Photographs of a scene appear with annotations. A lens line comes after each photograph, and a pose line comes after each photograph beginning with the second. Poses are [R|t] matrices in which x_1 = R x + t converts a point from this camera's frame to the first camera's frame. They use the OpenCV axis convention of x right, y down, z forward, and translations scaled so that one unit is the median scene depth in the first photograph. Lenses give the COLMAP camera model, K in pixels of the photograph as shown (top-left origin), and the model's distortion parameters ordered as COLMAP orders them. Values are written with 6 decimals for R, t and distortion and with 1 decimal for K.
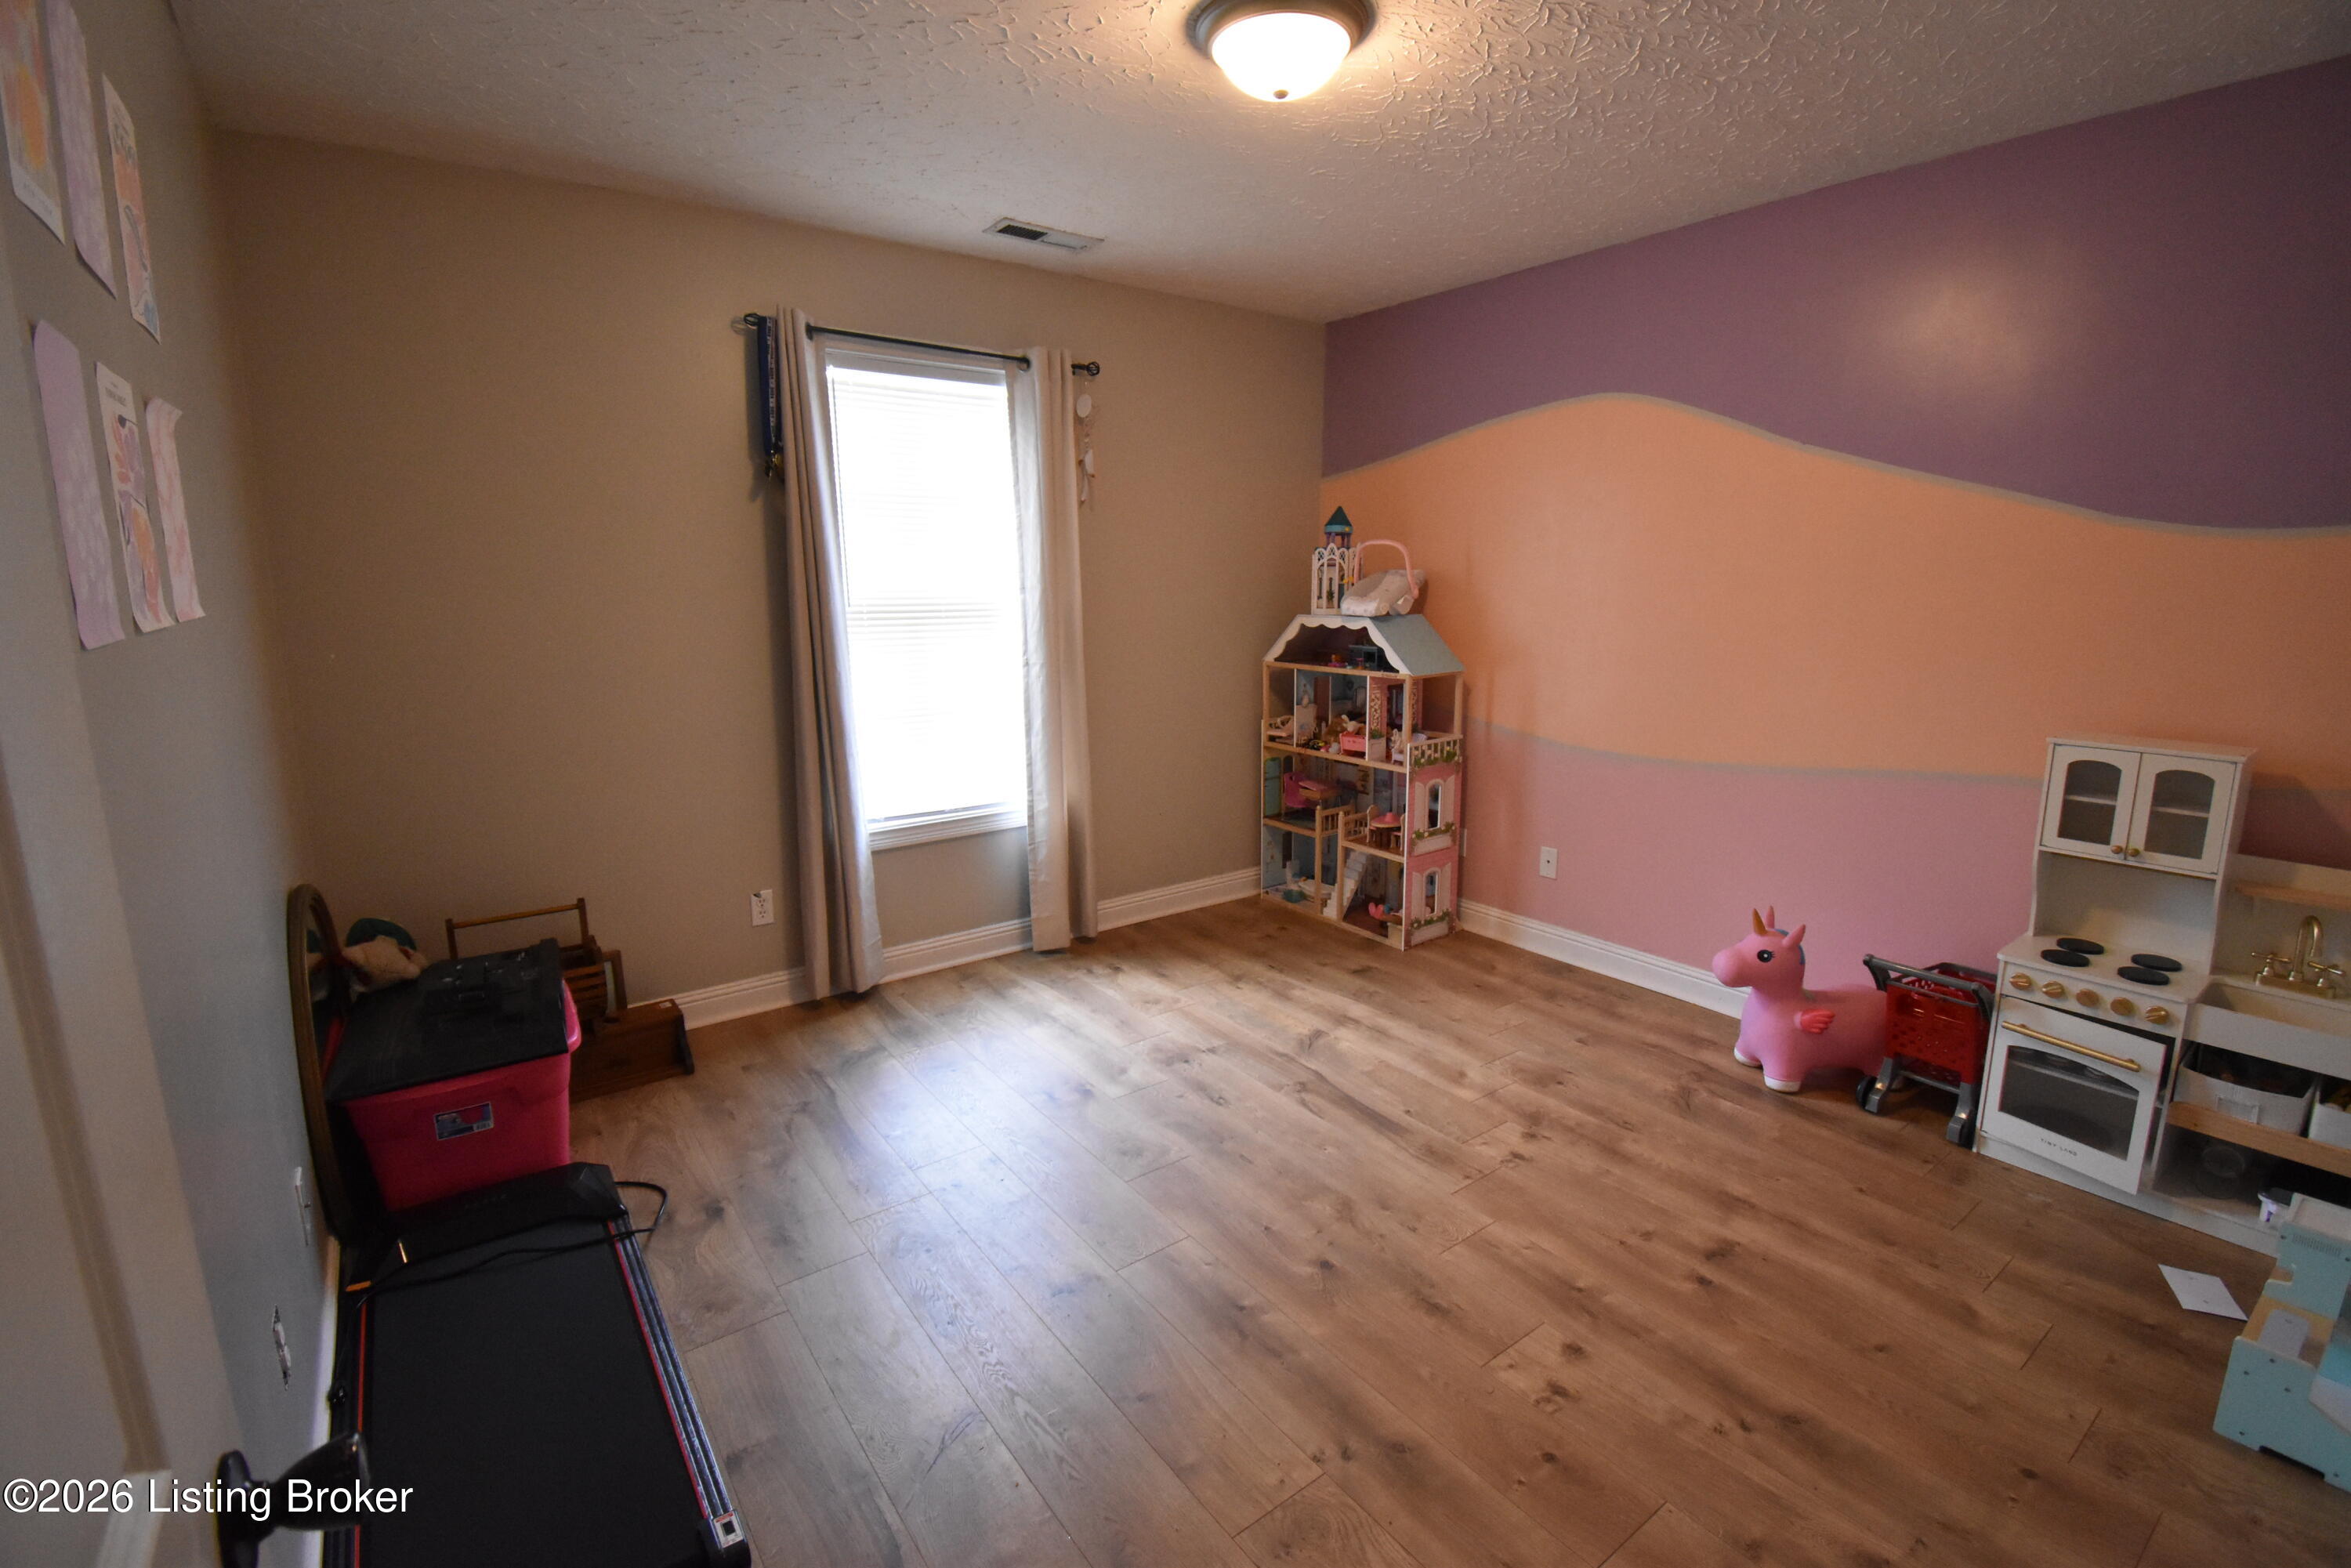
lens RADIAL K [[1035.2, 0, 1170.8], [0, 1035.2, 775.2], [0, 0, 1]] dist [0.029691, -0.030420]
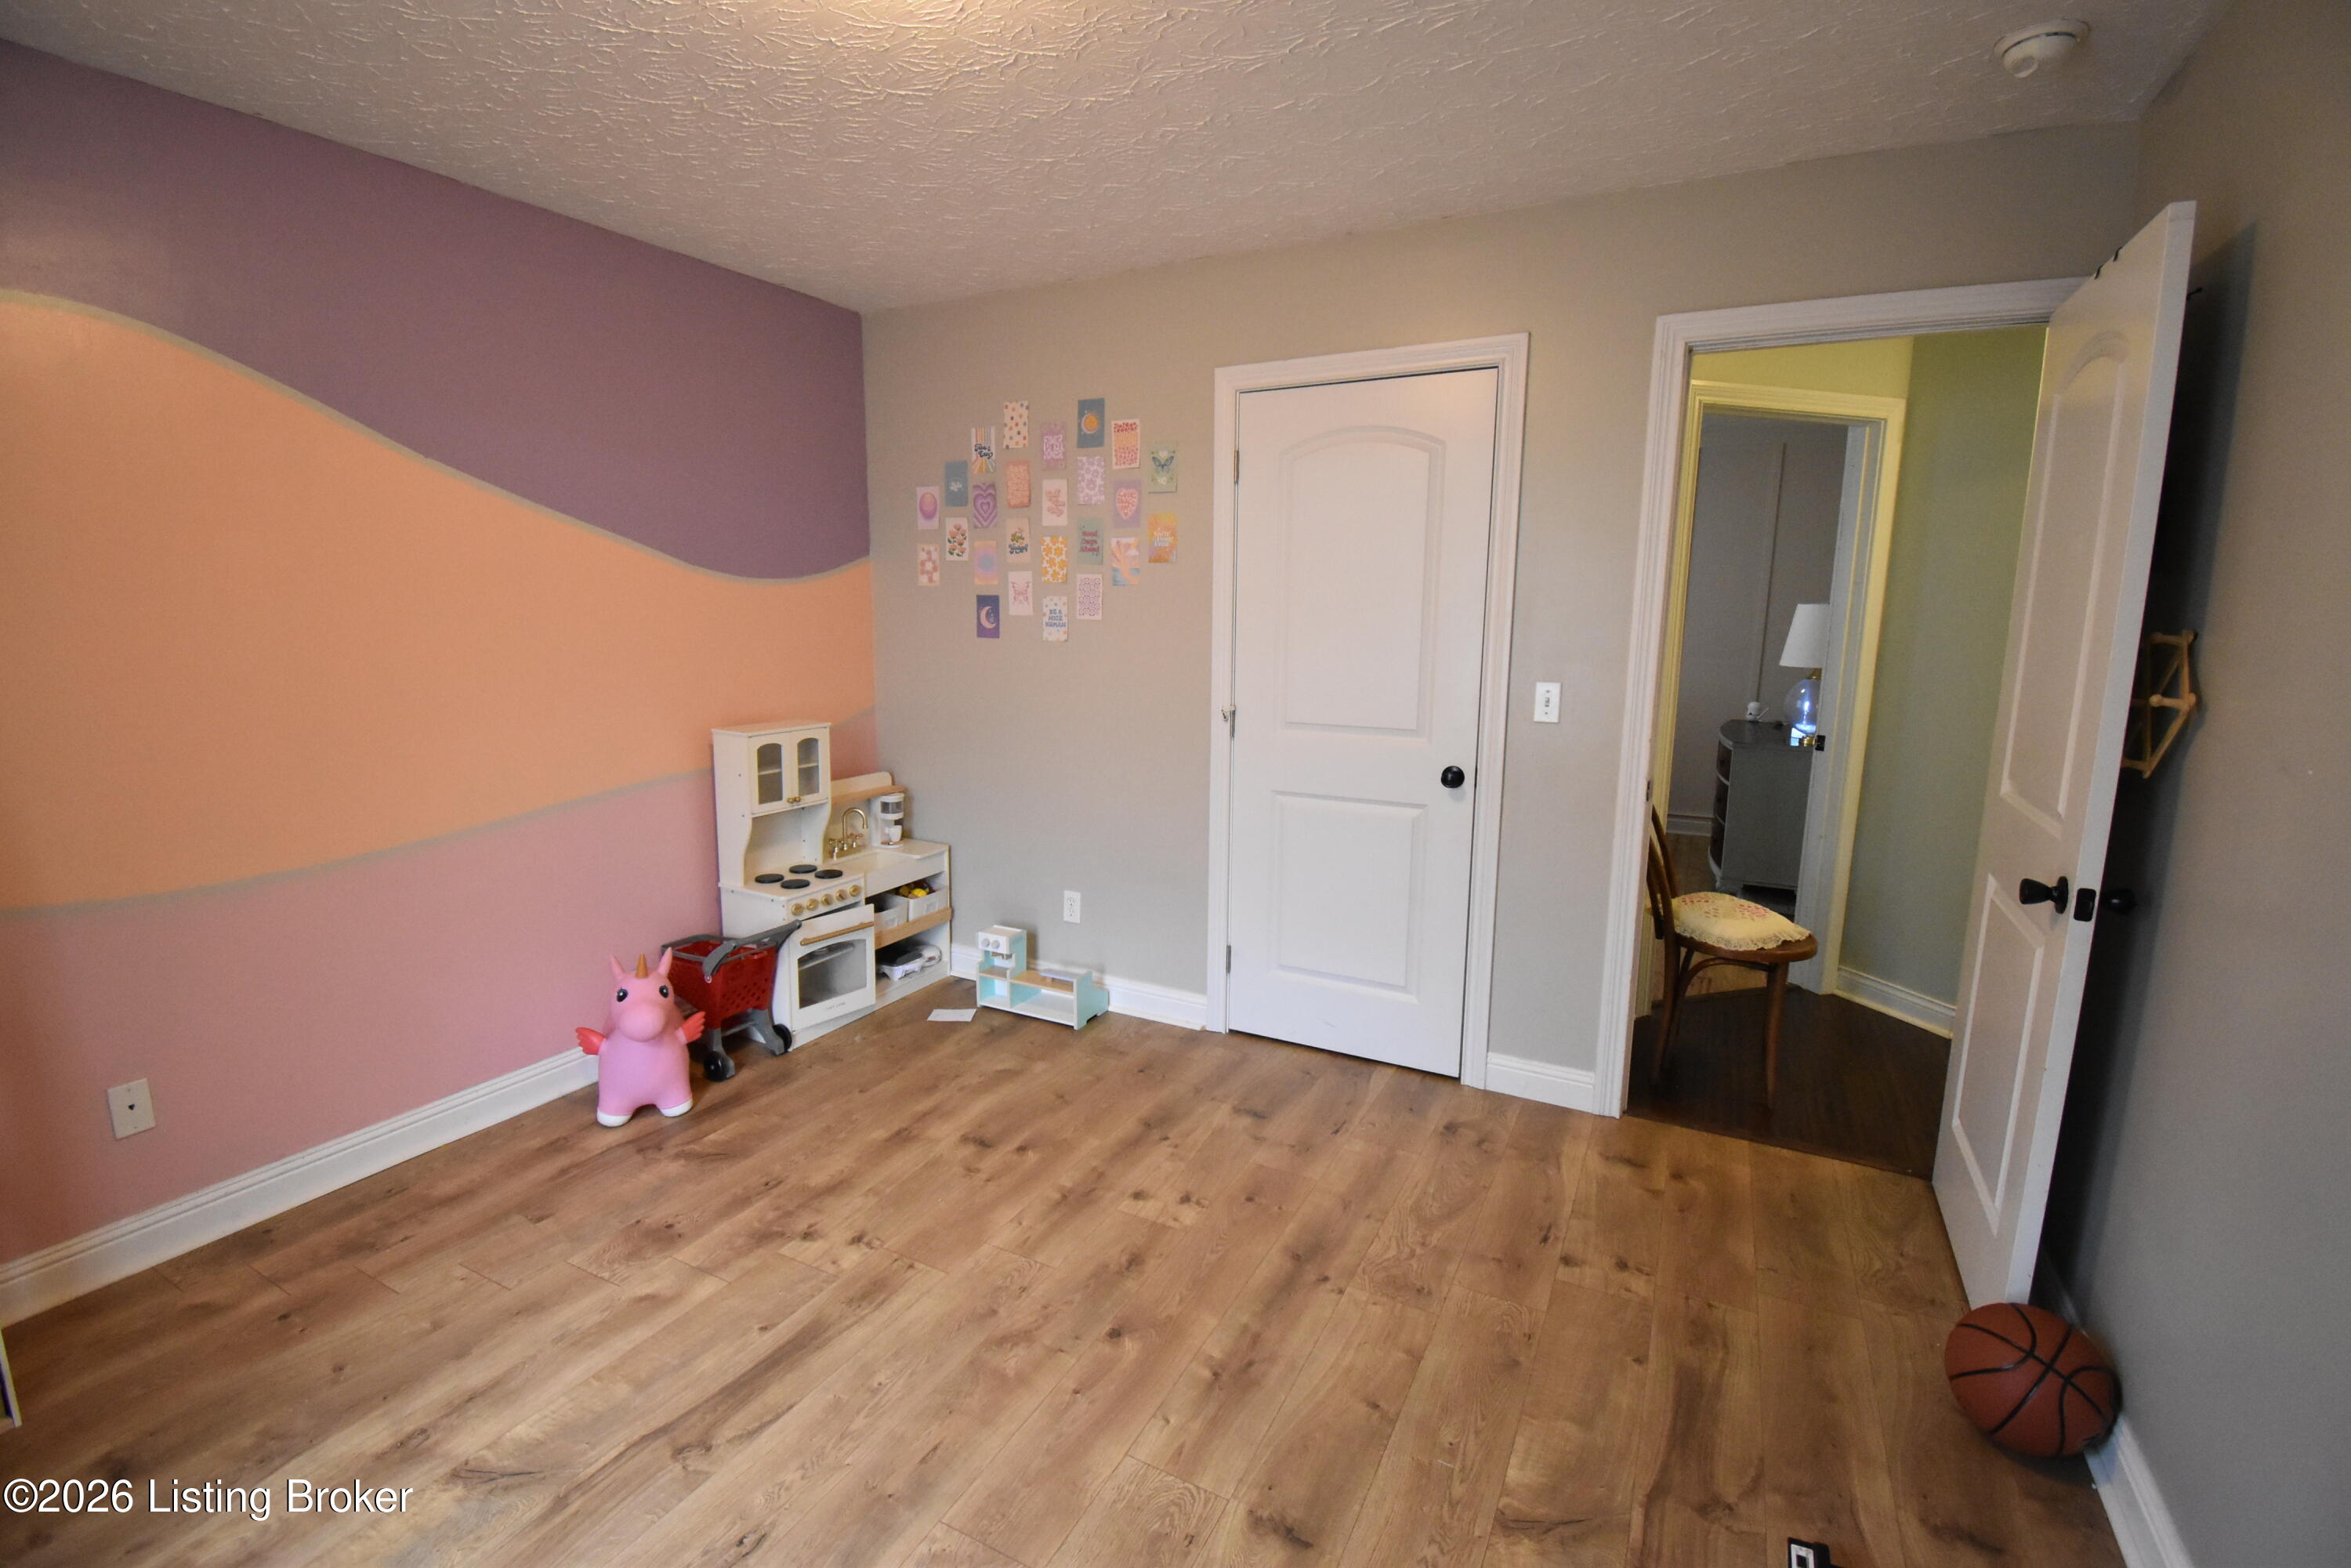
lens RADIAL K [[1035.2, 0, 1170.8], [0, 1035.2, 775.2], [0, 0, 1]] dist [0.029691, -0.030420]
pose [[-0.438396, -0.143426, 0.887264, -0.573929], [0.161570, 0.958528, 0.234777, -0.208973], [-0.884140, 0.246280, -0.397042, 1.070908]]
